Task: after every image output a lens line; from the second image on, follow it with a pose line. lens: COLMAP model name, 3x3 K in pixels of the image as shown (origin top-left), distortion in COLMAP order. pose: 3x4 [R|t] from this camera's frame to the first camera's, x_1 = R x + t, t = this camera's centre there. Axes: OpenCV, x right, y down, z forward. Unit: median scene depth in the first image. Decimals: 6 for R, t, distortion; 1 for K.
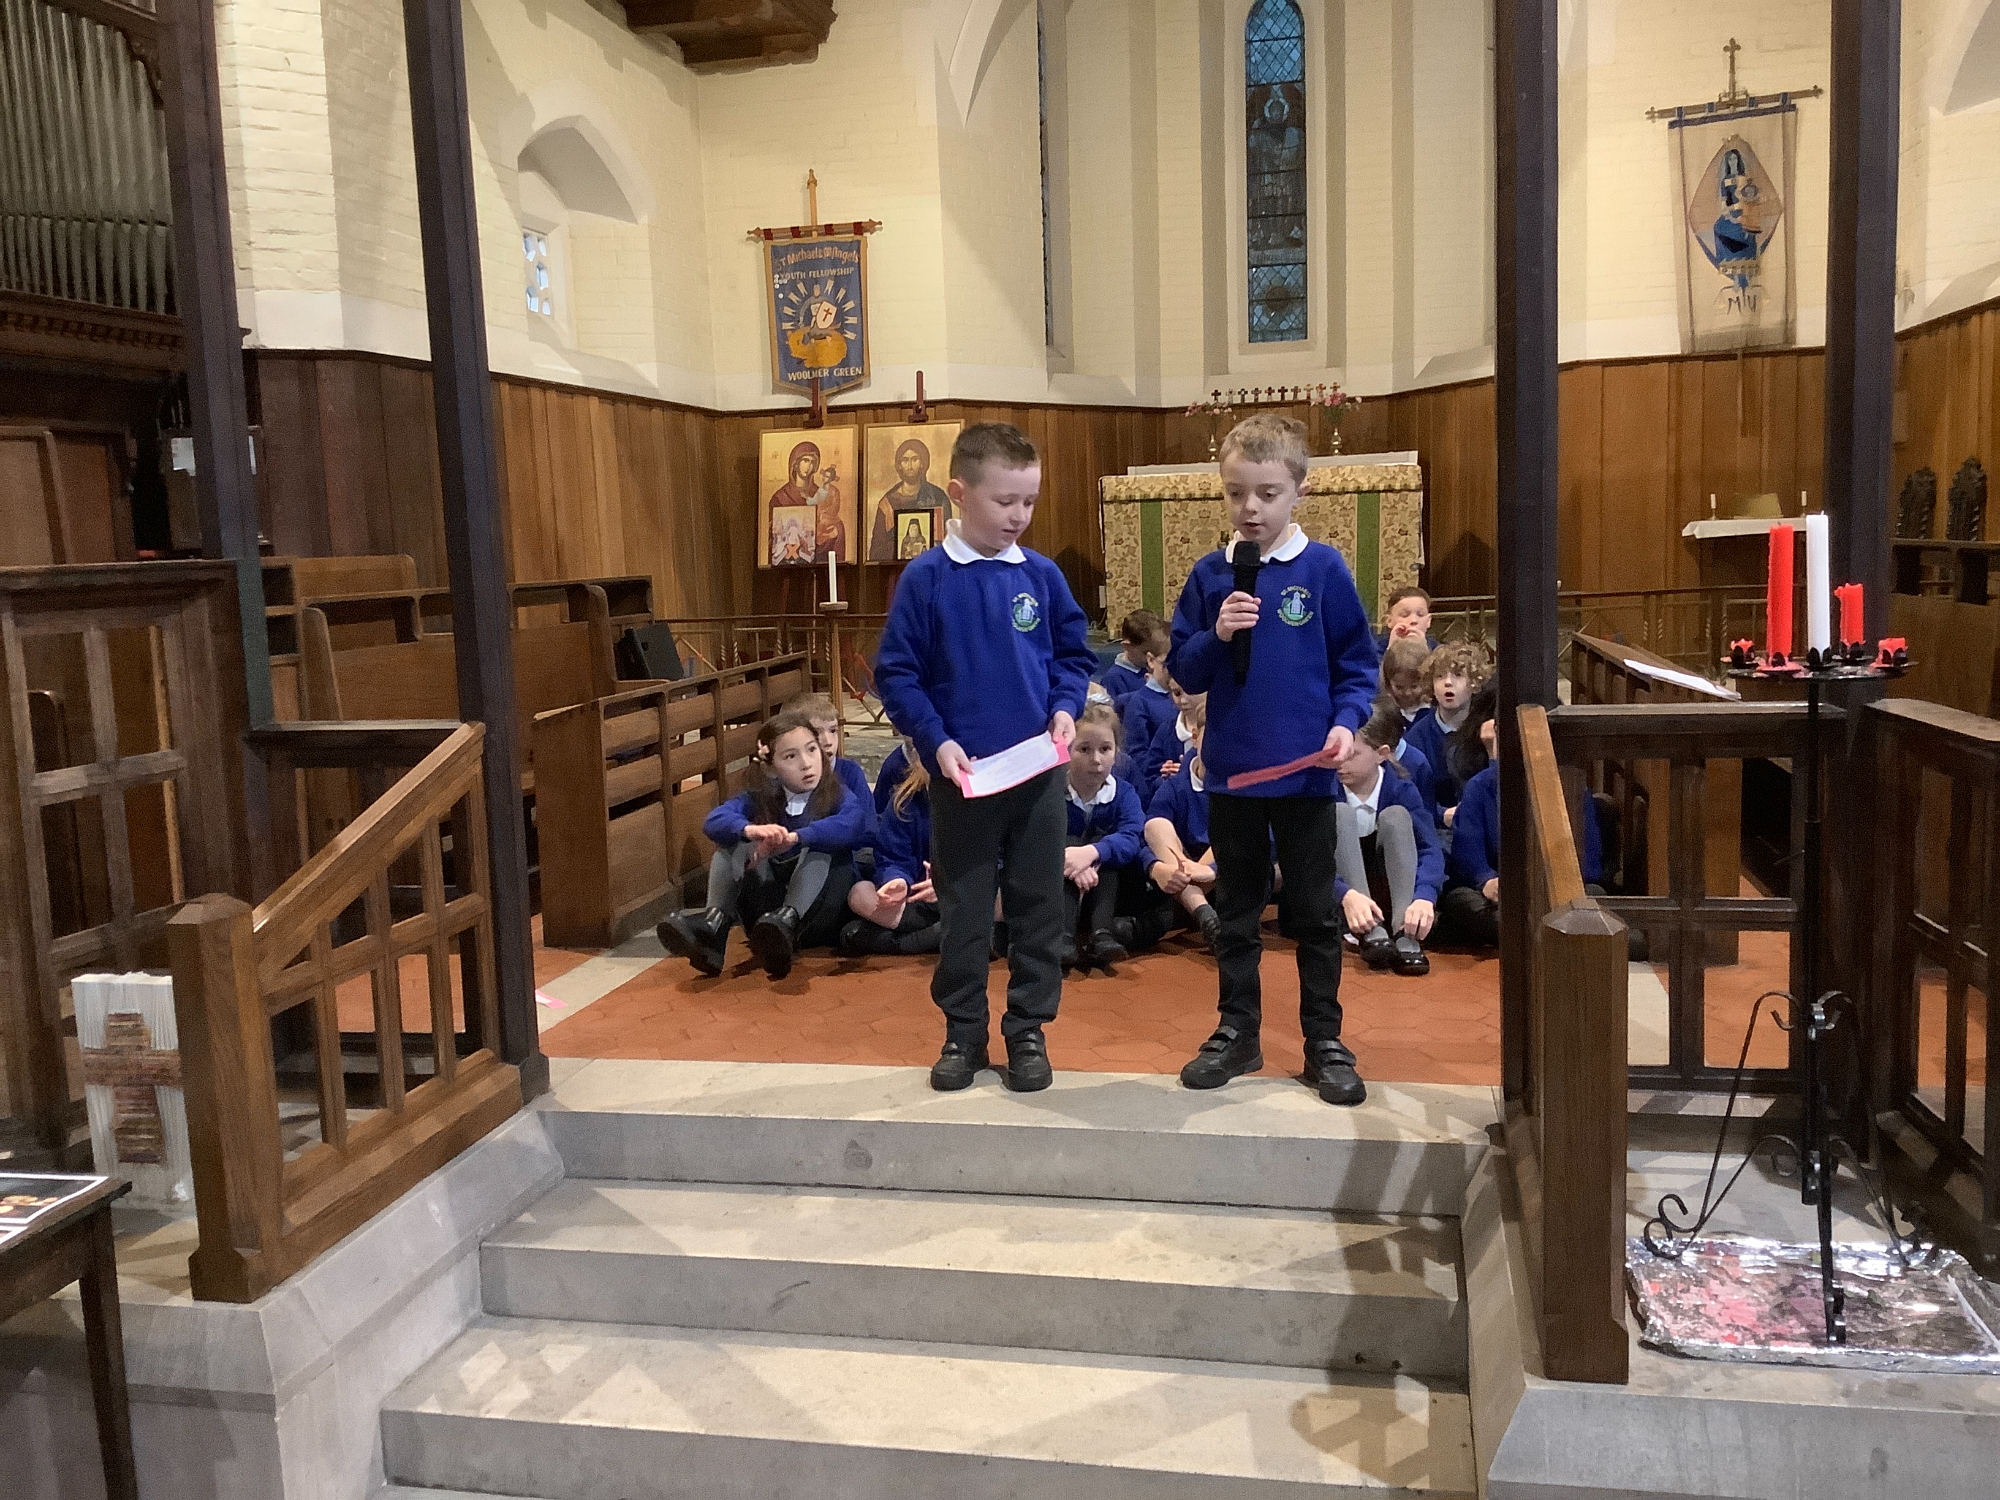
lens RADIAL K [[1795.1, 0, 988.6], [0, 1795.1, 758.5], [0, 0, 1]] dist [0.120084, -0.218319]
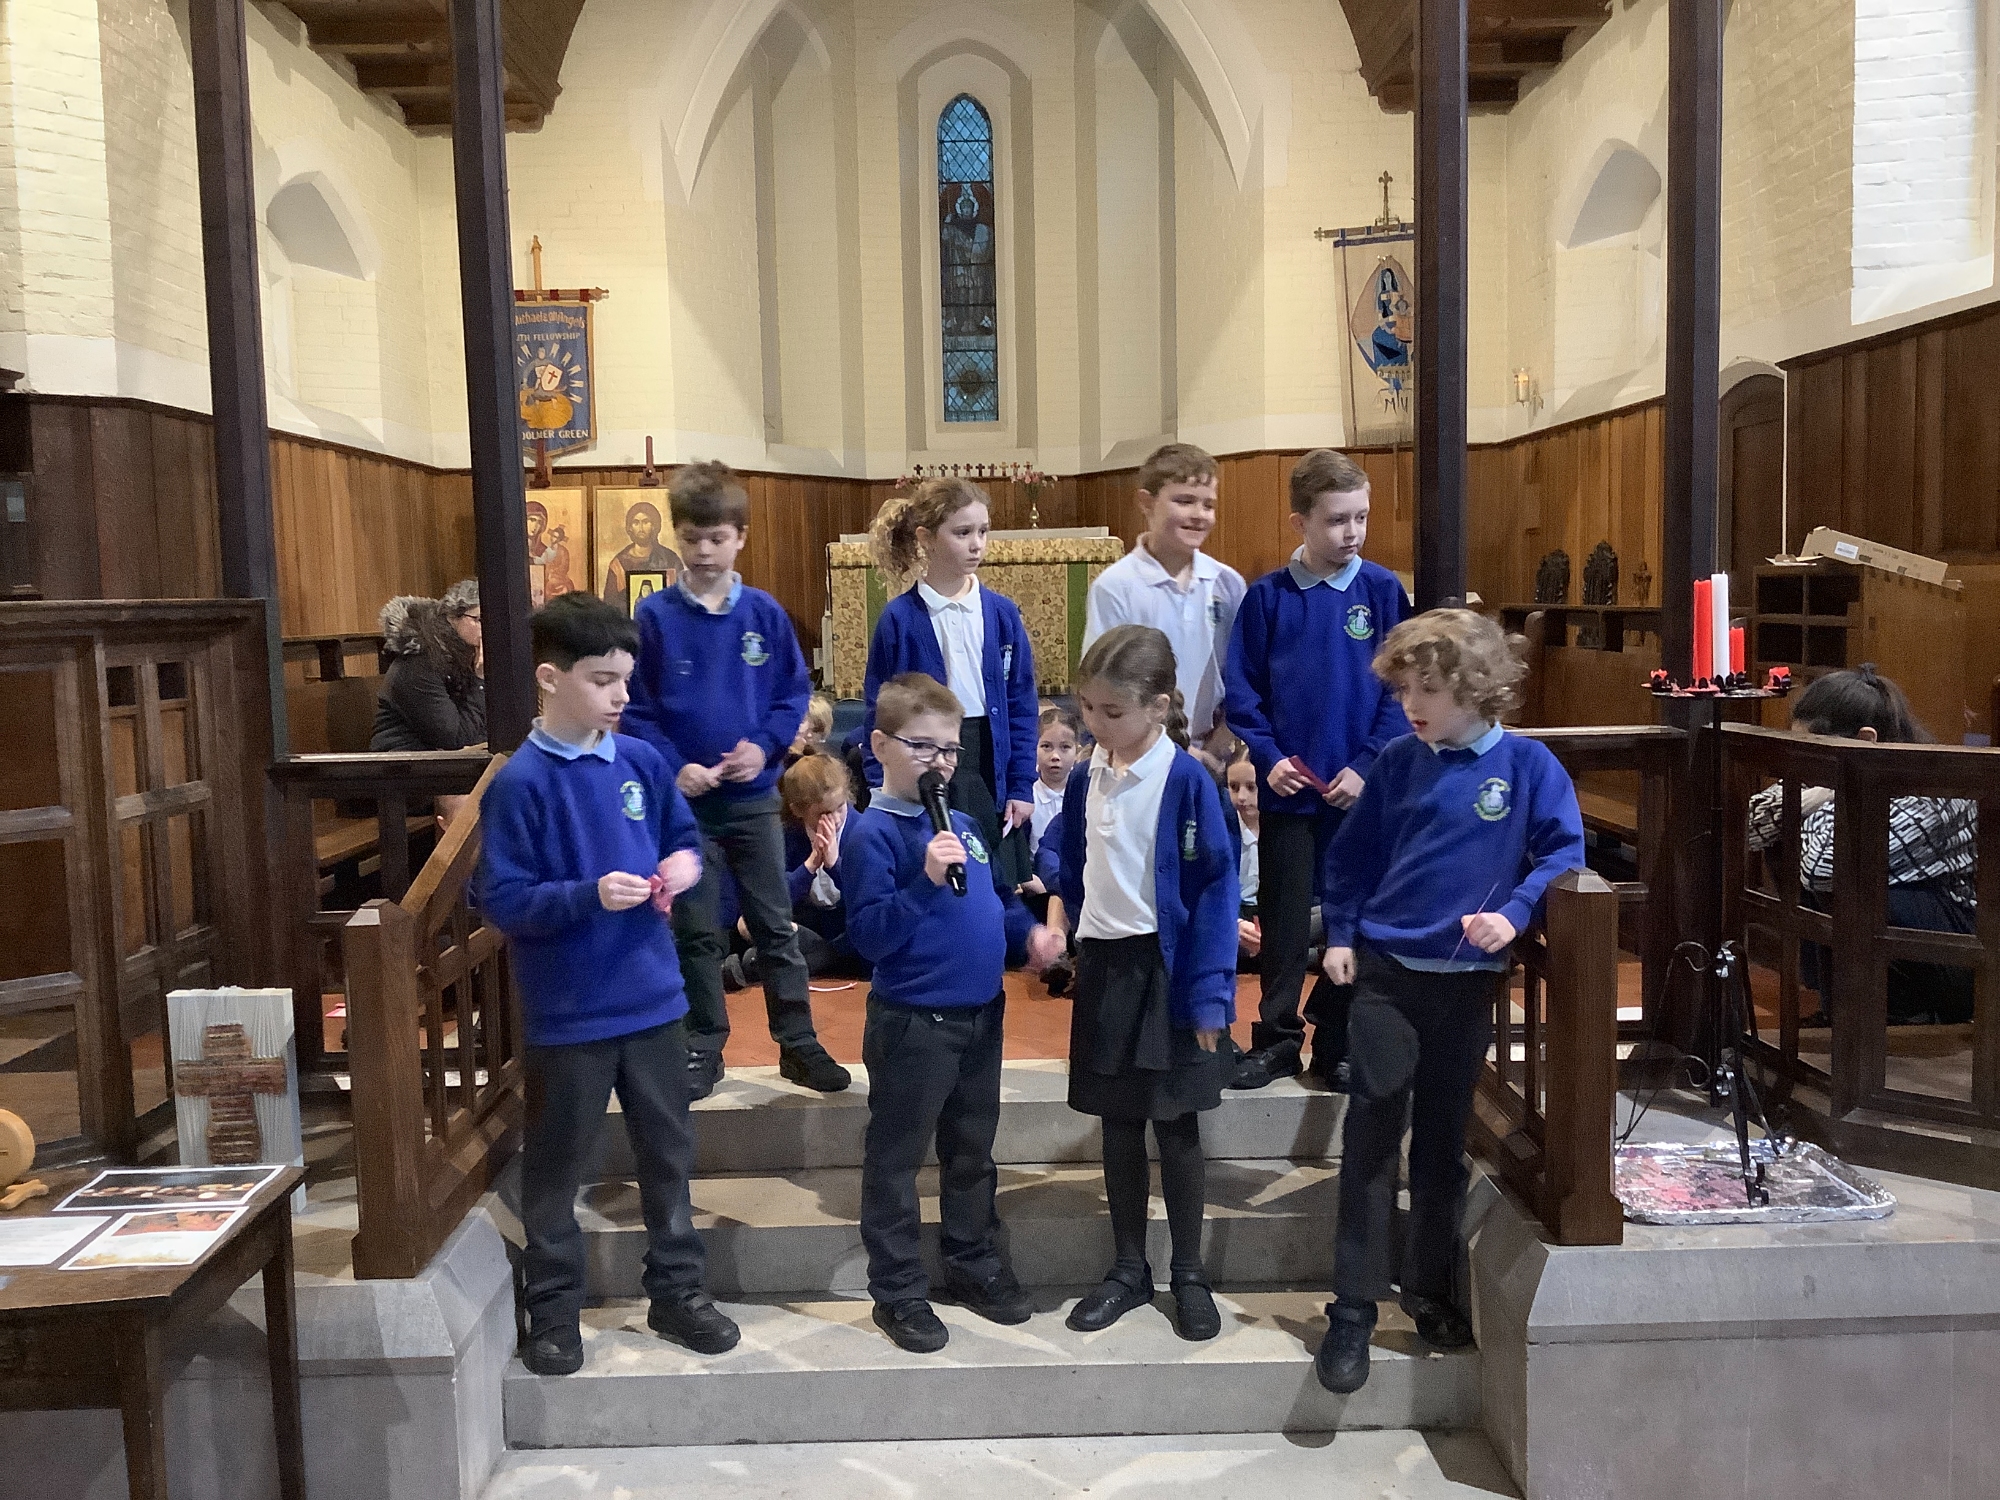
lens RADIAL K [[1799.2, 0, 990.3], [0, 1799.2, 756.0], [0, 0, 1]] dist [0.138421, -0.270930]
pose [[0.975794, -0.005575, 0.218621, -0.080859], [0.014446, 0.999135, -0.038998, 0.009607], [-0.218215, 0.041212, 0.975030, -0.038329]]
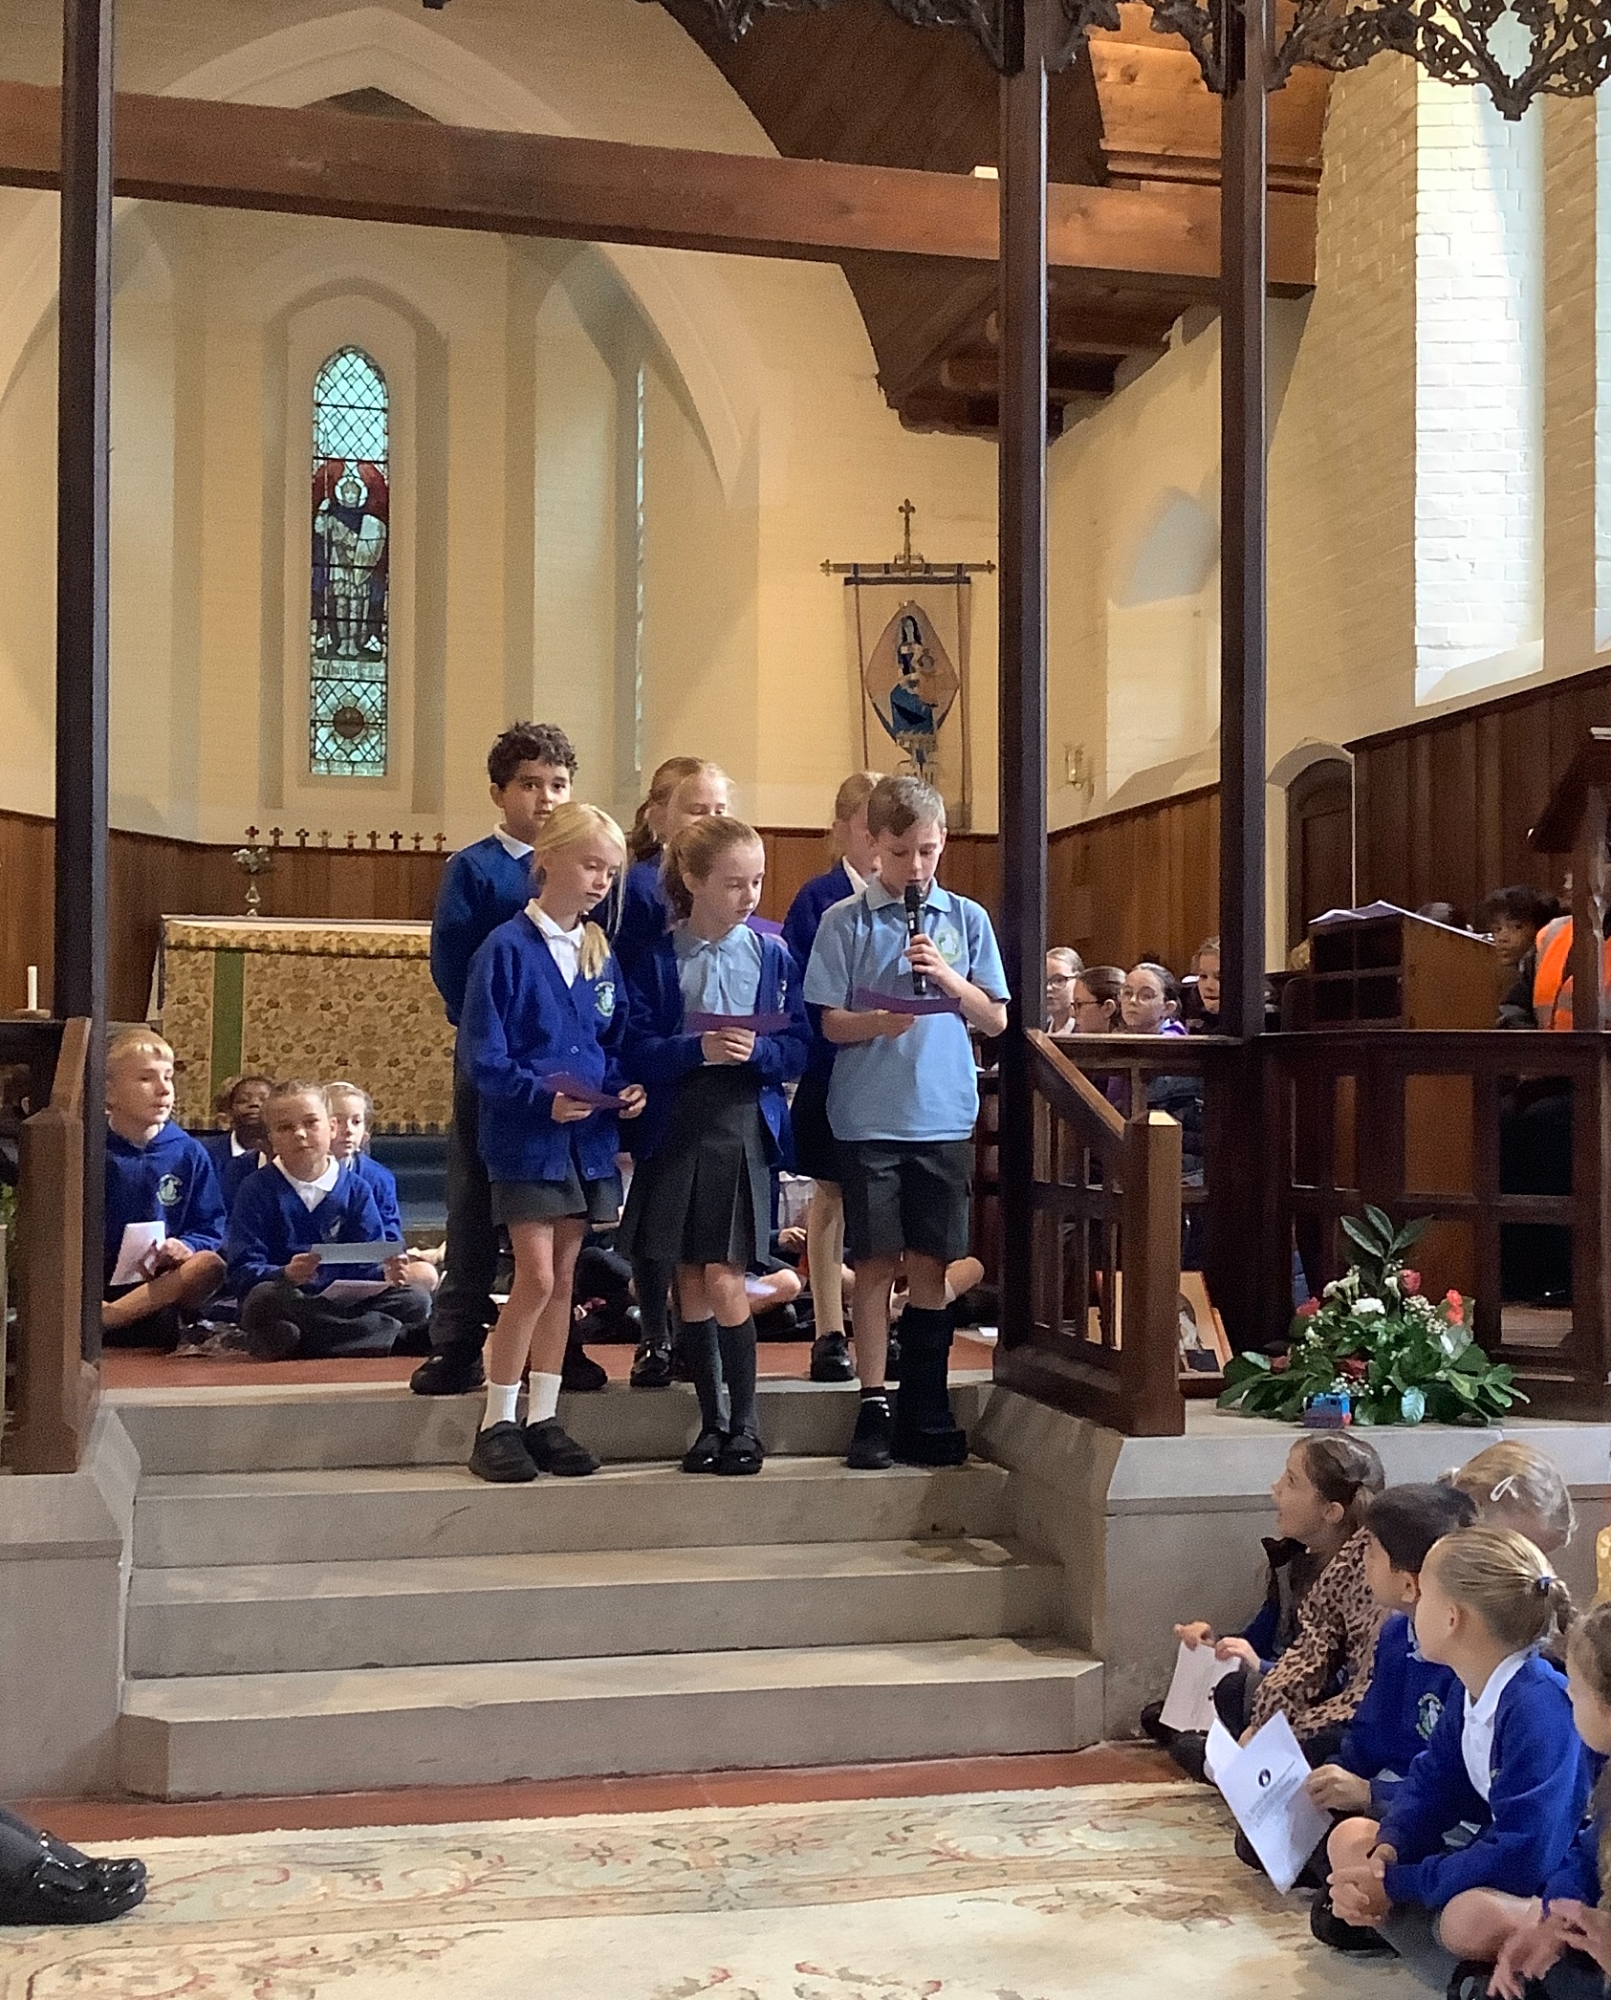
lens RADIAL K [[2801.4, 0, 975.4], [0, 2801.4, 992.1], [0, 0, 1]] dist [0.134277, -0.152193]
pose [[0.887341, 0.058871, 0.457341, -0.191923], [0.017615, 0.986765, -0.161198, 0.078658], [-0.460778, 0.151093, 0.874560, -0.215441]]
